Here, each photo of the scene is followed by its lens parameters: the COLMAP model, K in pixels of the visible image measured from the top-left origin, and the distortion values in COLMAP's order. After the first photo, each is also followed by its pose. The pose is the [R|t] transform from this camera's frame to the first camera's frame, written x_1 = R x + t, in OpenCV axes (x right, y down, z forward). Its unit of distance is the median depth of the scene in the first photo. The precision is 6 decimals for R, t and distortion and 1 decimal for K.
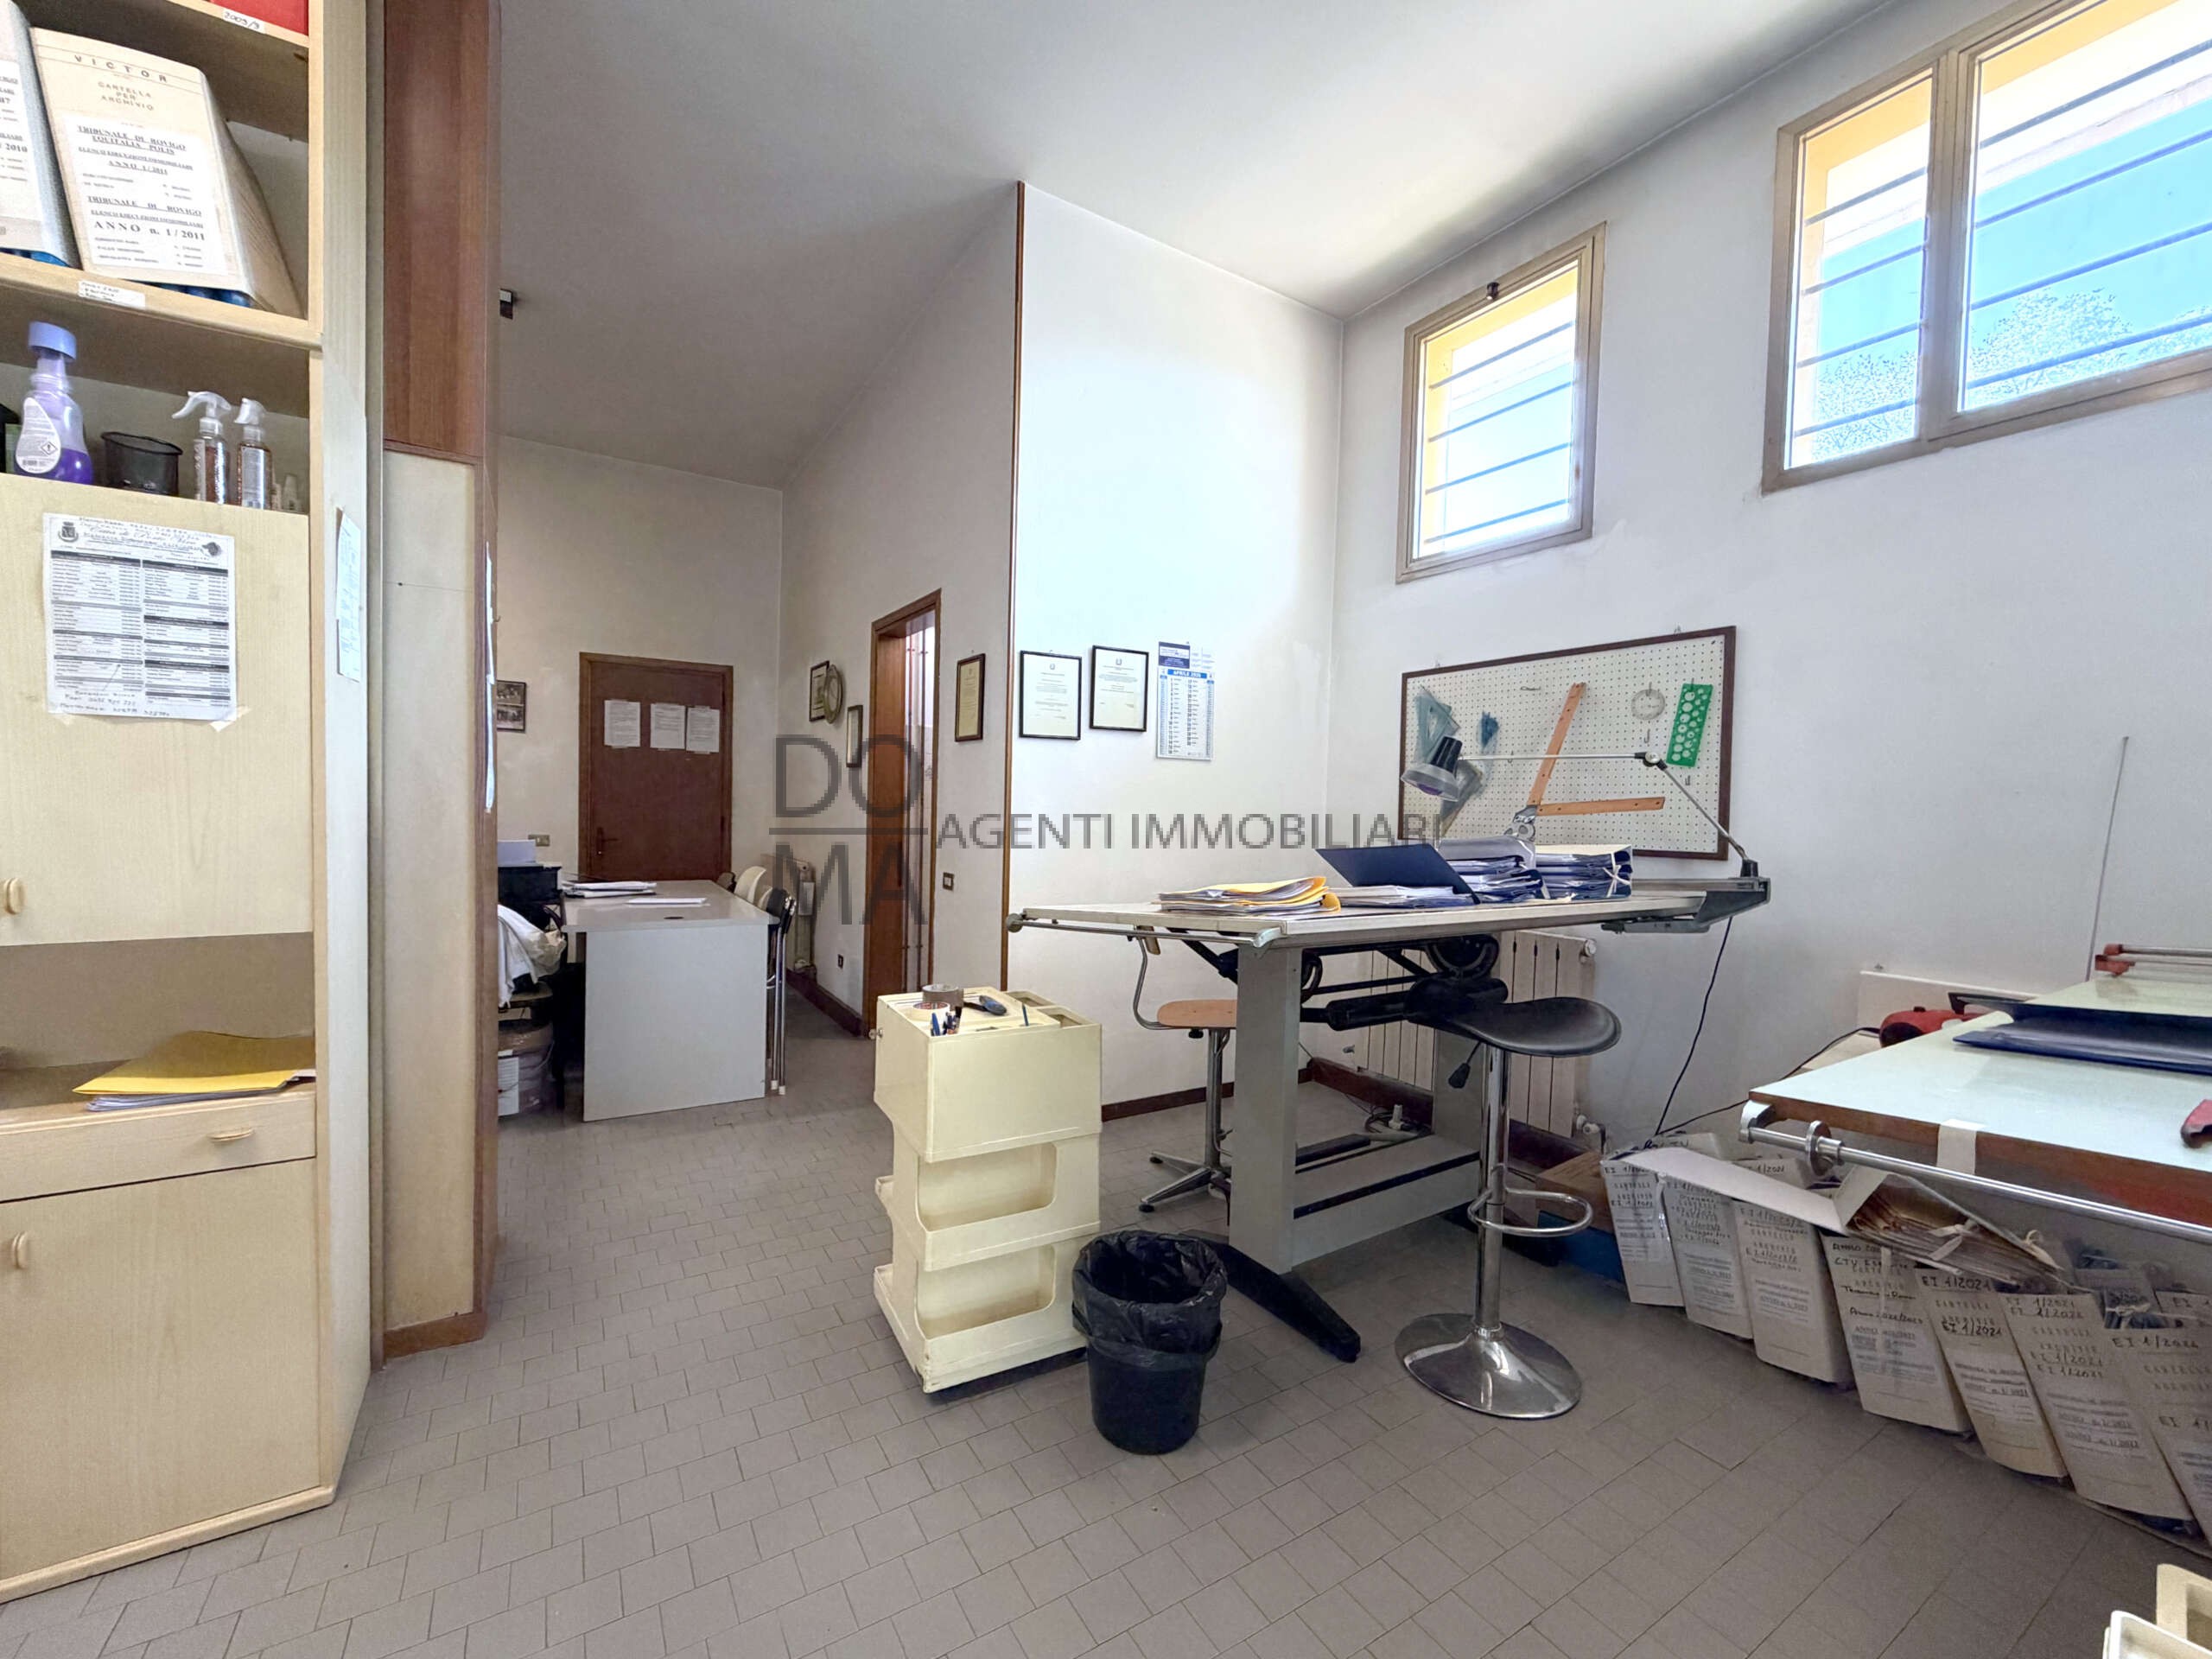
lens RADIAL K [[896.6, 0, 1098.1], [0, 896.6, 829.9], [0, 0, 1]] dist [-0.000813, 0.000141]
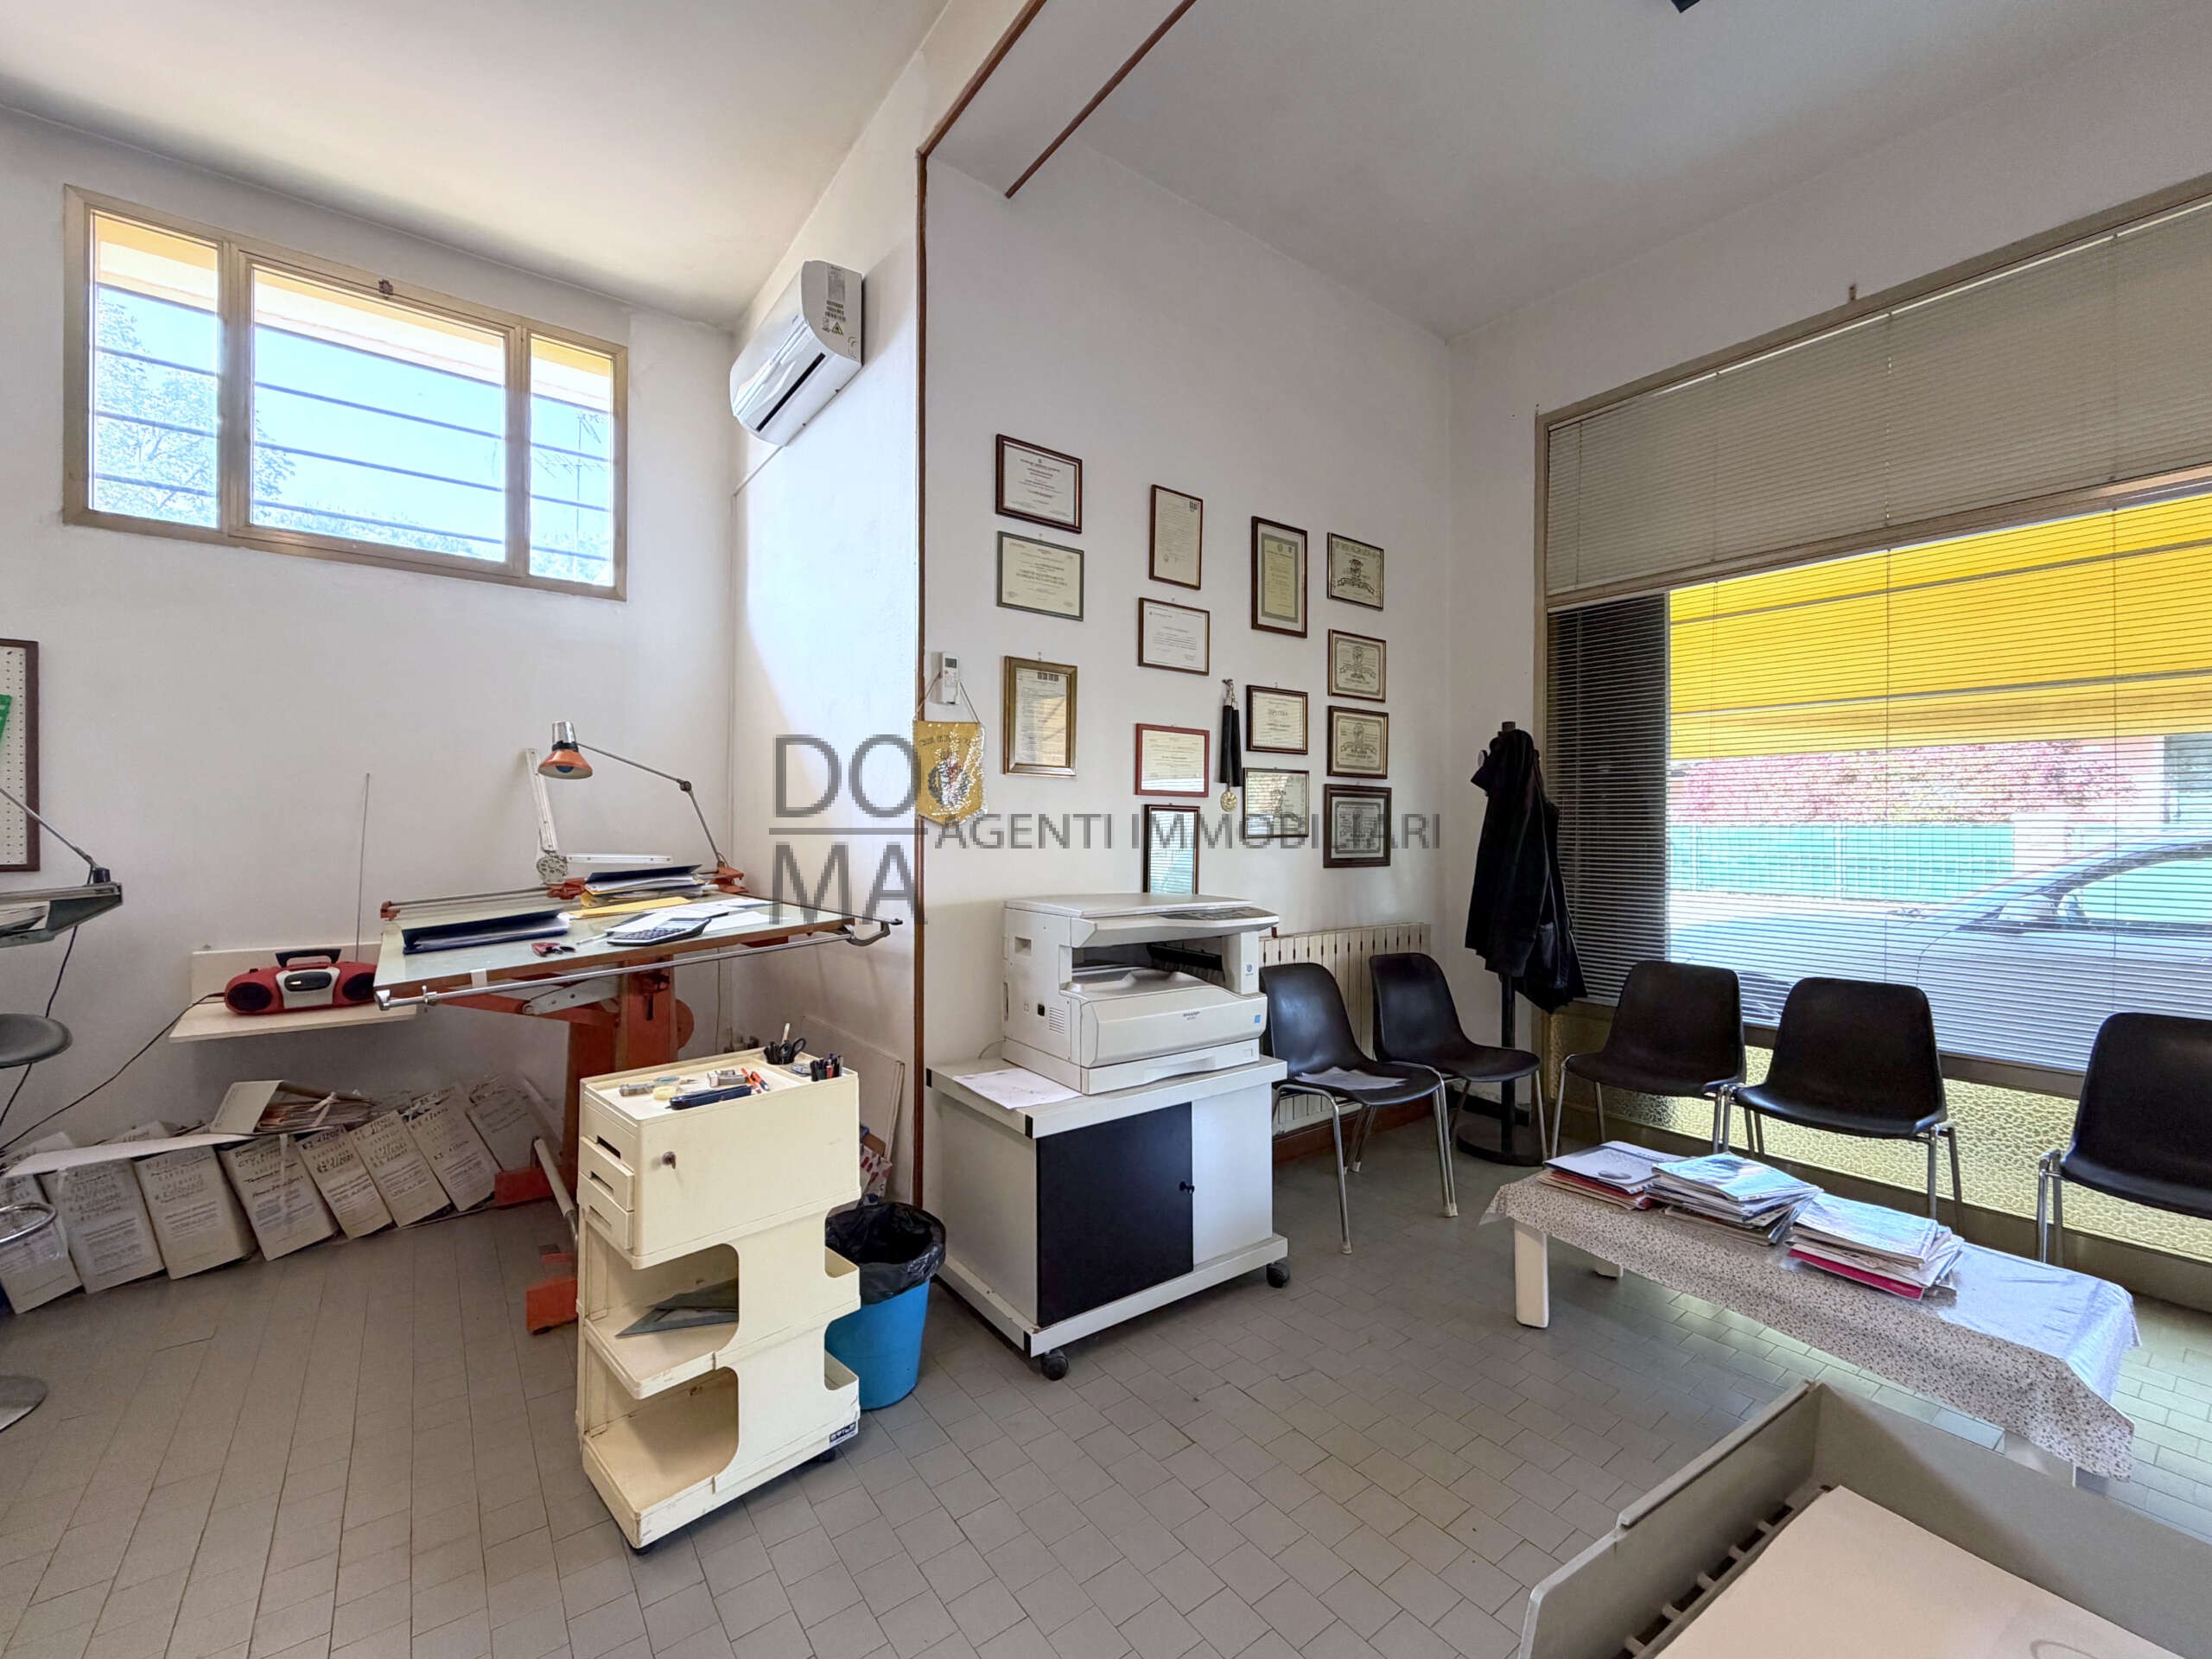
lens RADIAL K [[908.5, 0, 1097.8], [0, 908.5, 830.0], [0, 0, 1]] dist [-0.000086, -0.000306]
pose [[-0.092352, -0.026206, 0.995382, -0.456800], [0.021366, 0.999371, 0.028293, -0.016648], [-0.995497, 0.023880, -0.091734, -0.110413]]
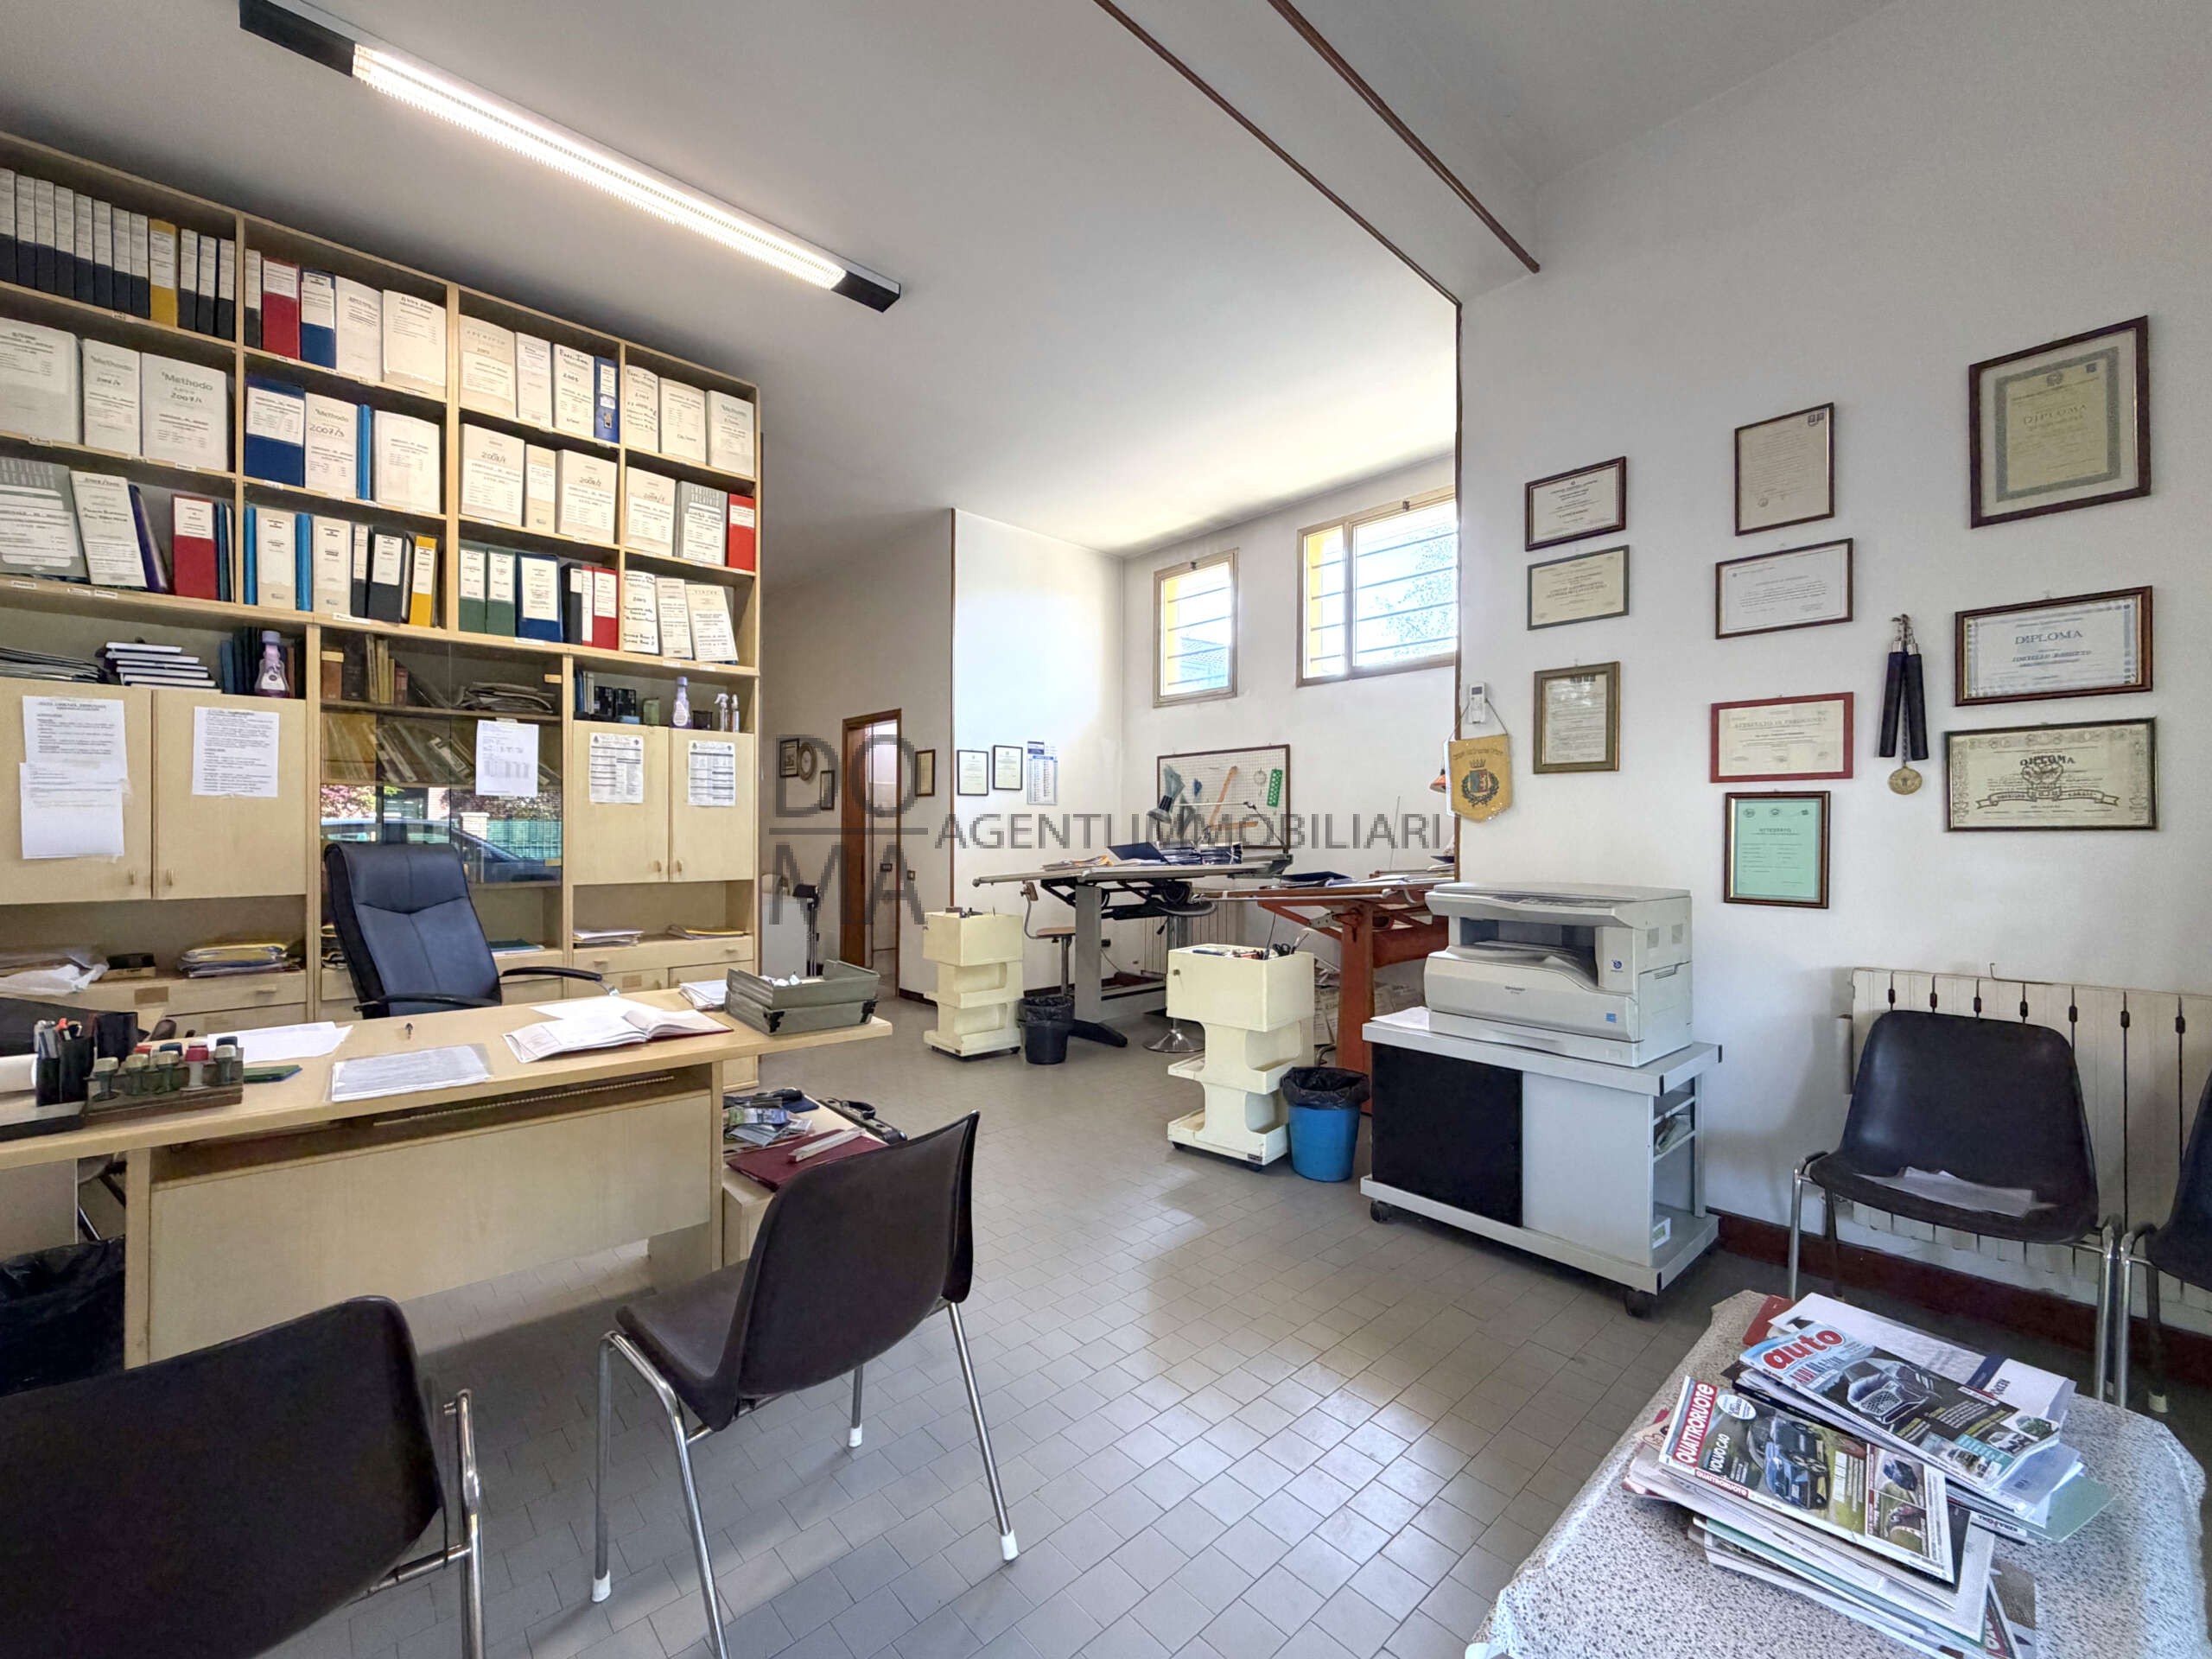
lens RADIAL K [[896.6, 0, 1098.1], [0, 896.6, 829.9], [0, 0, 1]] dist [-0.000813, 0.000141]
pose [[0.981898, -0.020522, 0.188297, -0.195088], [0.026013, 0.999304, -0.026733, 0.036094], [-0.187618, 0.031147, 0.981748, -1.151005]]
